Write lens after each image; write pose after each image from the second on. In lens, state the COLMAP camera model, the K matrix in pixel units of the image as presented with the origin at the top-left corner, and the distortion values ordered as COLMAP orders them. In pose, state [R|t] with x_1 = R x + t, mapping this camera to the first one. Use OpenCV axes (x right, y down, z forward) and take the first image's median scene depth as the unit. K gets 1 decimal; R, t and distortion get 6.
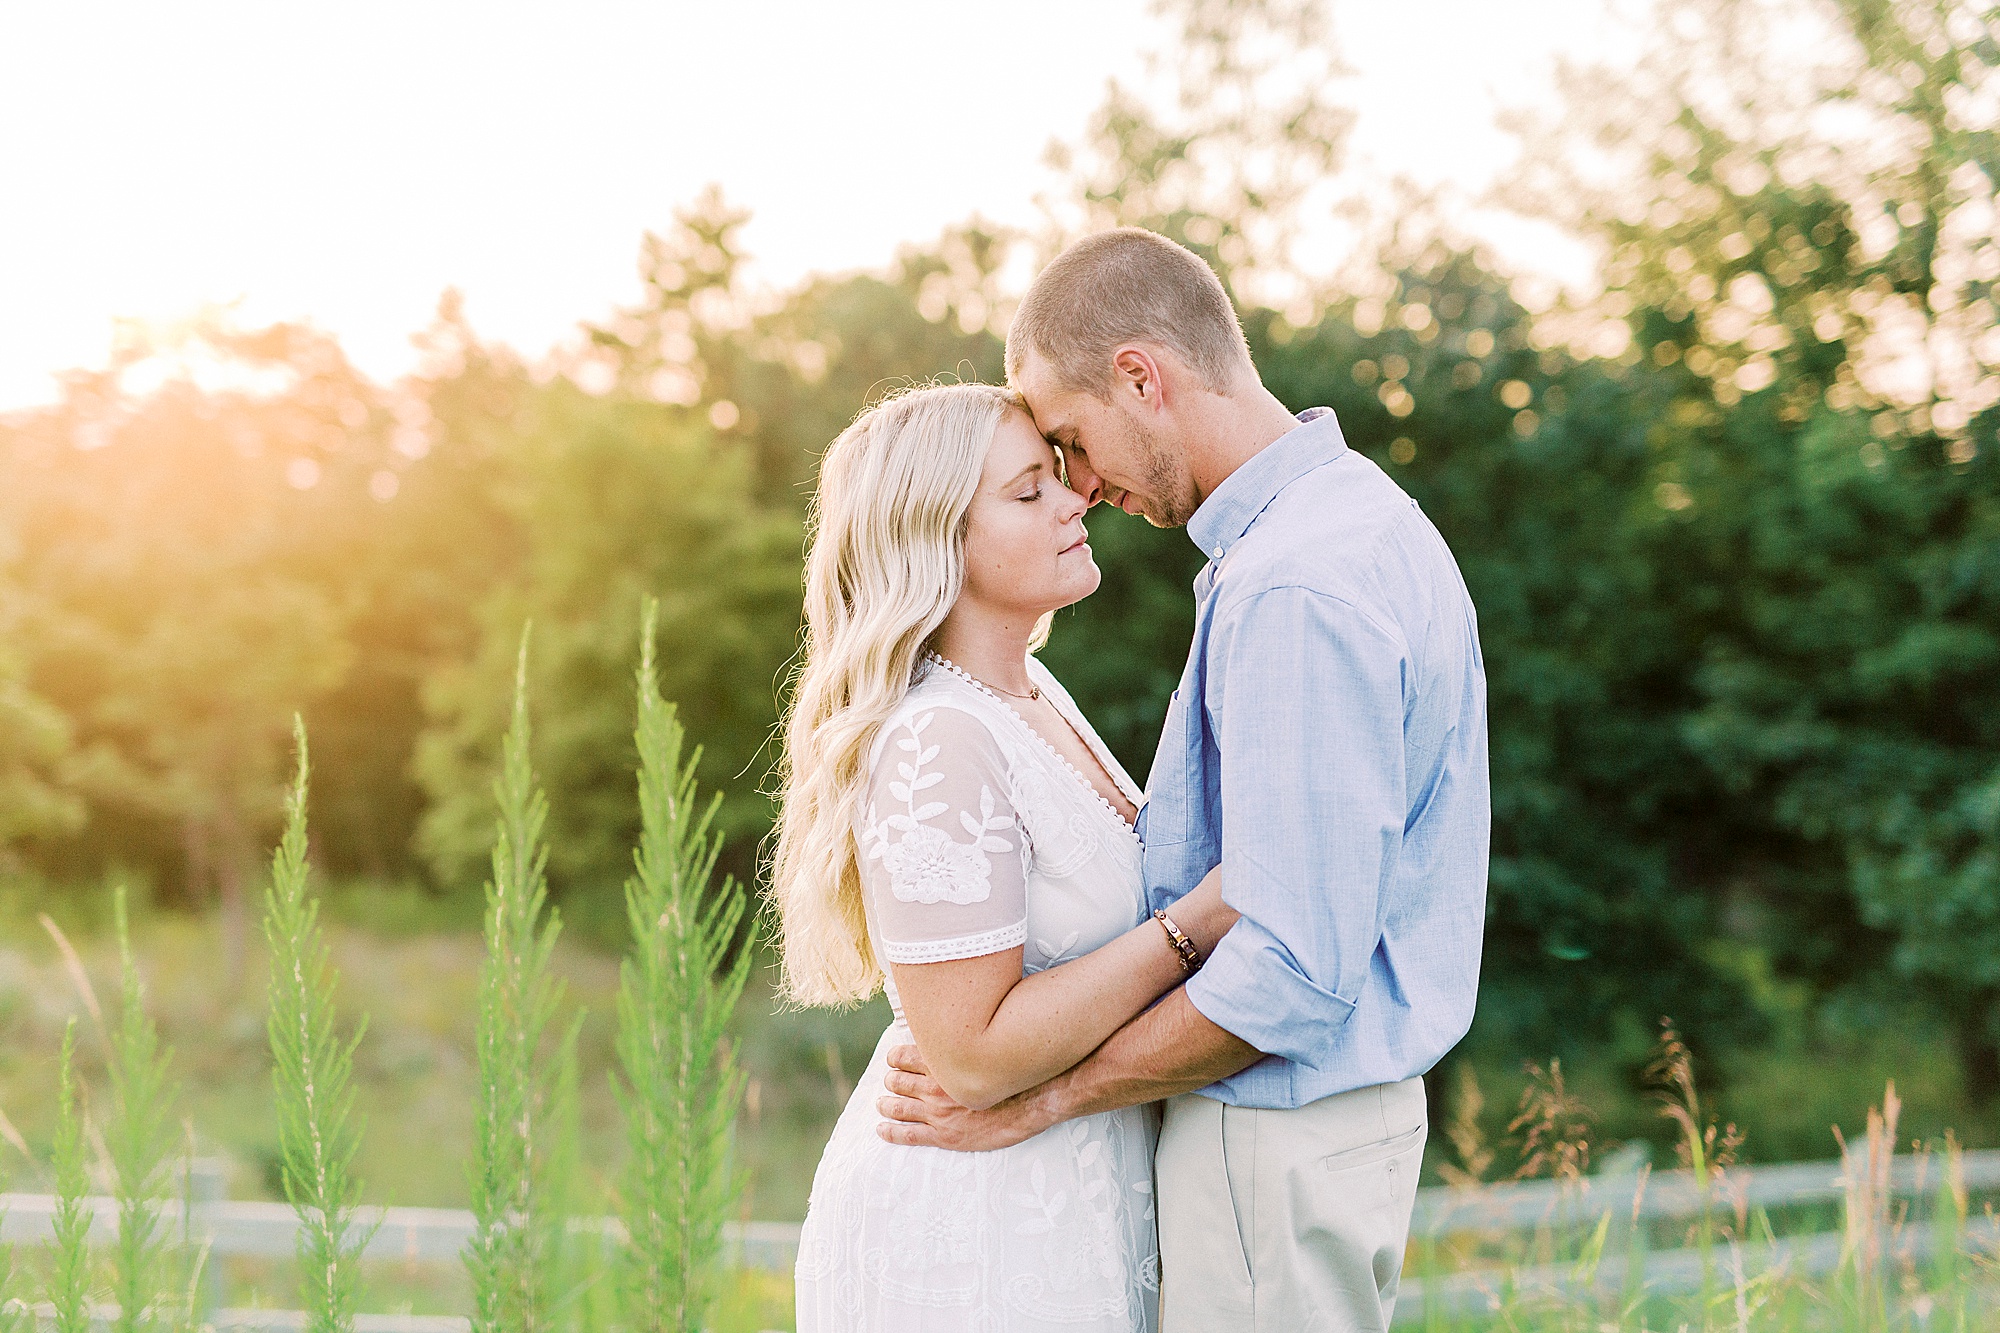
lens RADIAL K [[2773.2, 0, 1000.0], [0, 2773.2, 666.5], [0, 0, 1]] dist [0.013341, -0.068069]
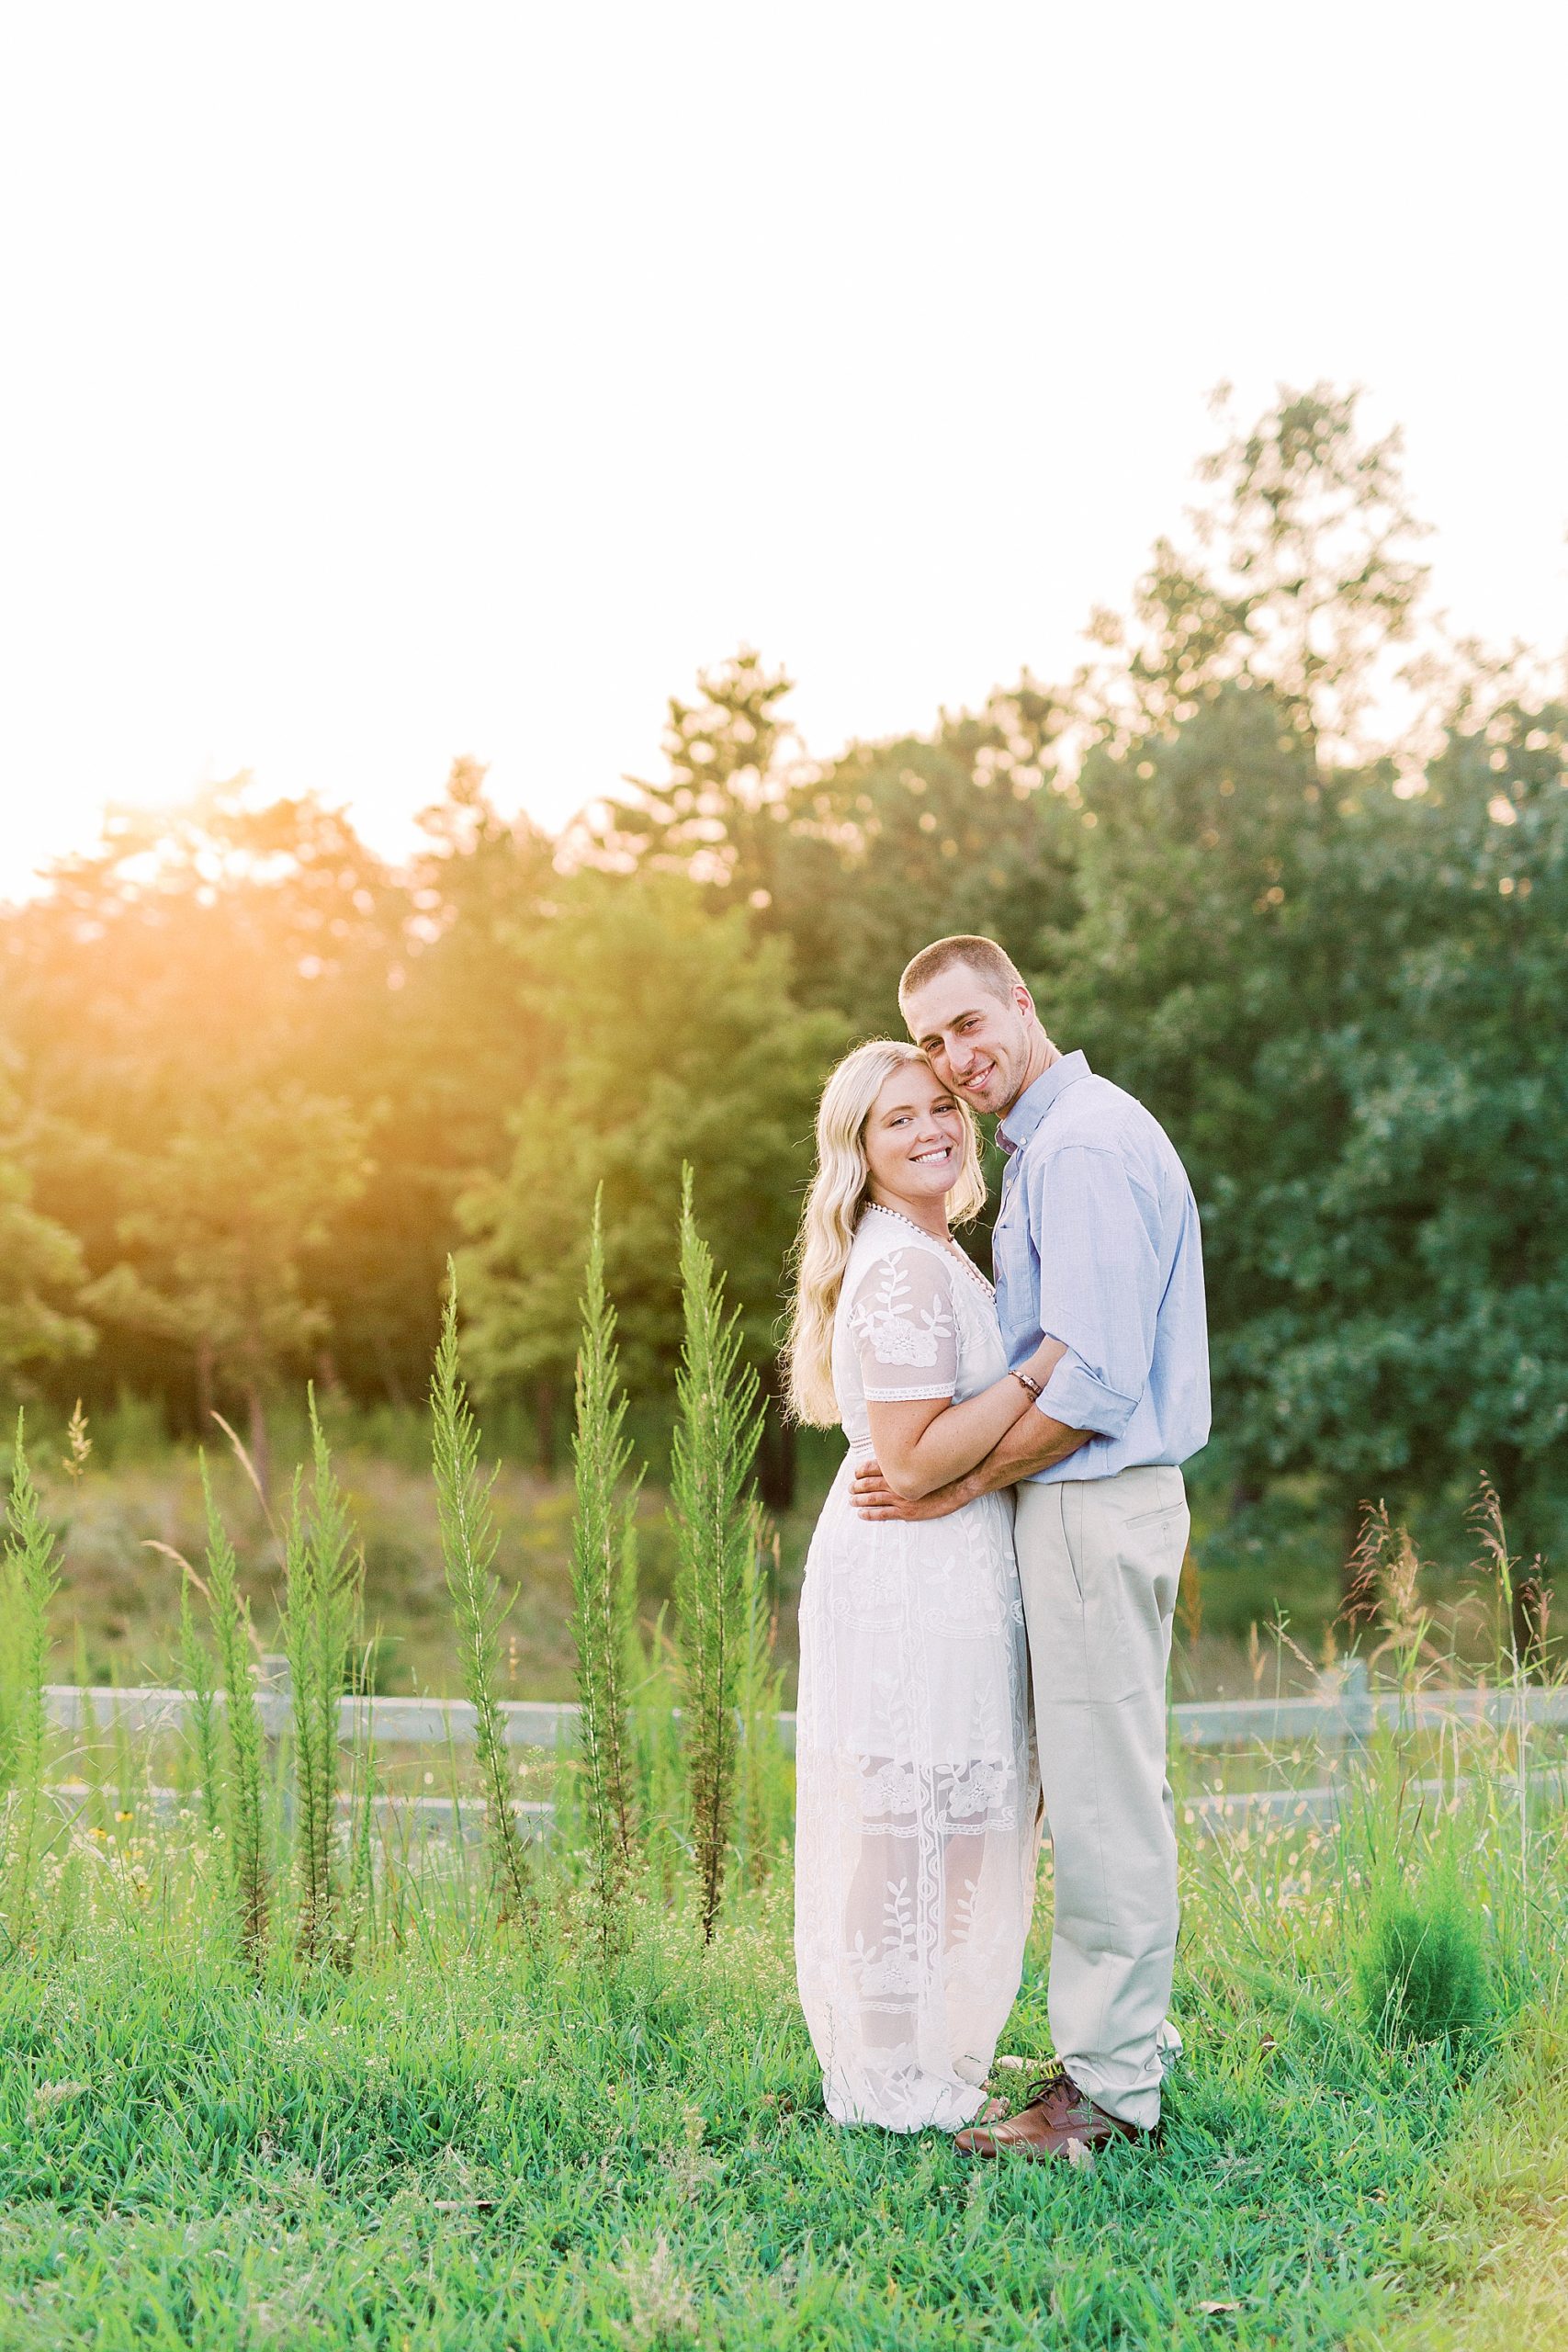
lens RADIAL K [[3260.9, 0, 784.0], [0, 3260.9, 1176.0], [0, 0, 1]] dist [0.013341, -0.068069]
pose [[0.995229, -0.017666, -0.095953, 0.012669], [0.018184, 0.999824, 0.004521, -0.003354], [0.095856, -0.006244, 0.995376, -0.101226]]
